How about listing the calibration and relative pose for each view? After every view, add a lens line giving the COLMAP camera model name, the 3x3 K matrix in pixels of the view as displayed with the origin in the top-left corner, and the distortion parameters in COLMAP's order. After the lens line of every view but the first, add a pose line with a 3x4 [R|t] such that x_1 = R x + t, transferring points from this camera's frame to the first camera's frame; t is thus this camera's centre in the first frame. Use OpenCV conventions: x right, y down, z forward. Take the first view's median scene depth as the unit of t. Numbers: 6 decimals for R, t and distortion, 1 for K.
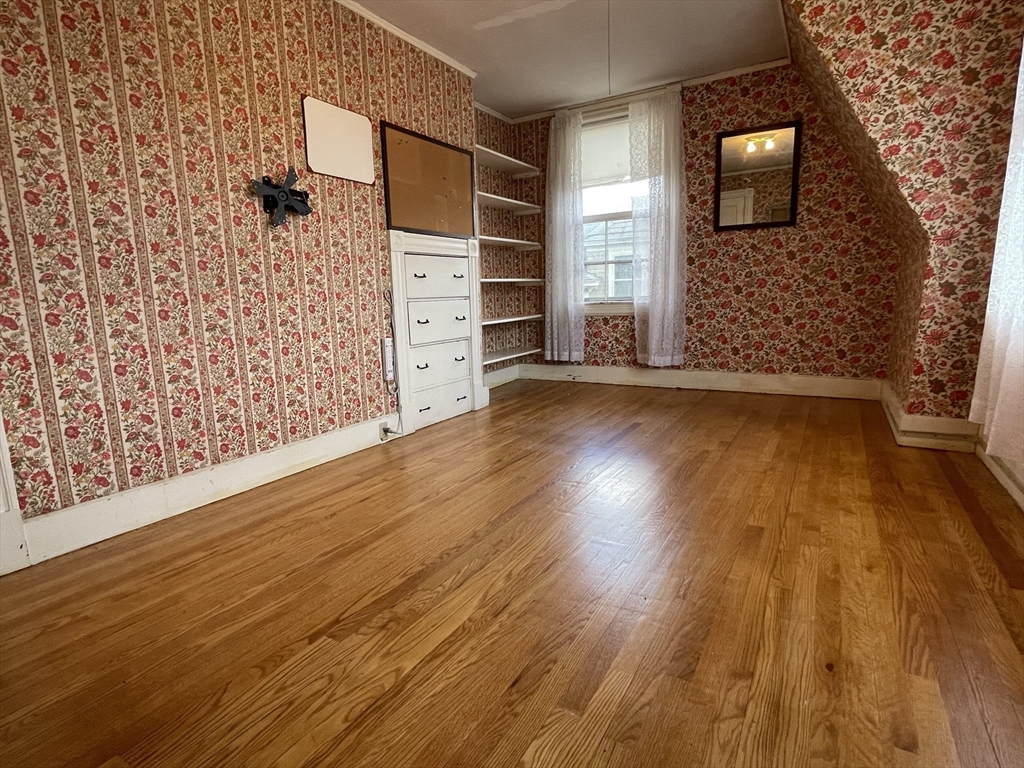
lens RADIAL K [[536.5, 0, 511.5], [0, 536.5, 383.2], [0, 0, 1]] dist [-0.012961, -0.000383]
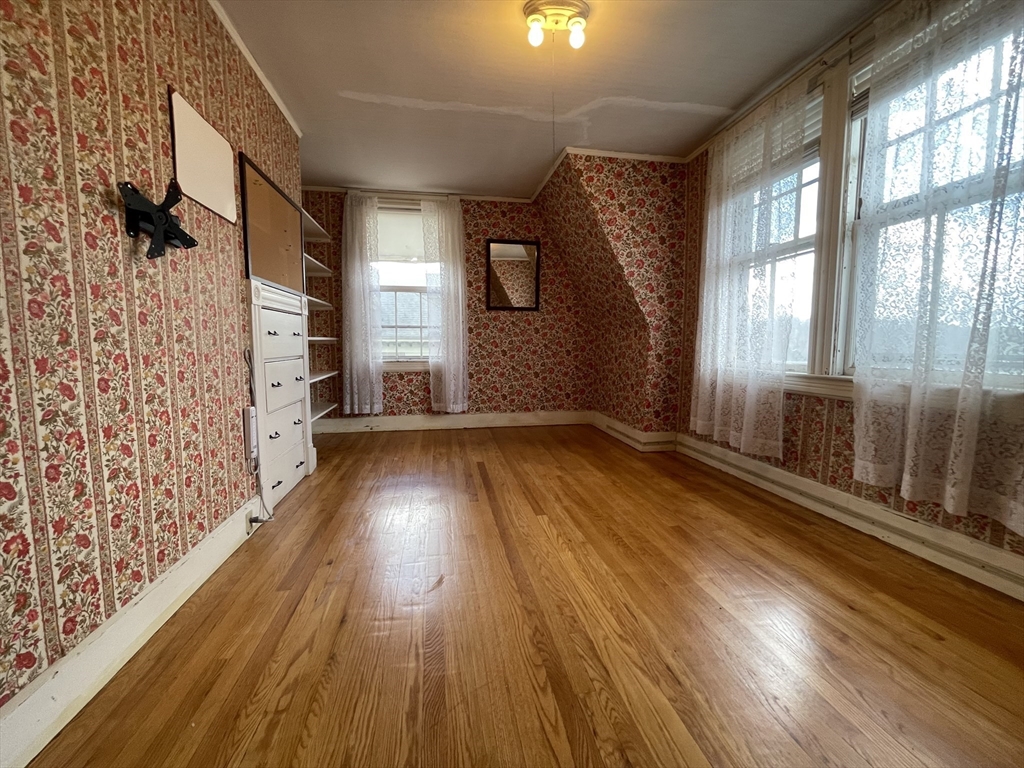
lens RADIAL K [[415.2, 0, 510.1], [0, 415.2, 380.4], [0, 0, 1]] dist [-0.002091, 0.000061]
pose [[0.751868, -0.027348, 0.658746, -0.304904], [0.084306, 0.994925, -0.054919, -0.049050], [-0.653901, 0.096828, 0.750358, 0.218896]]
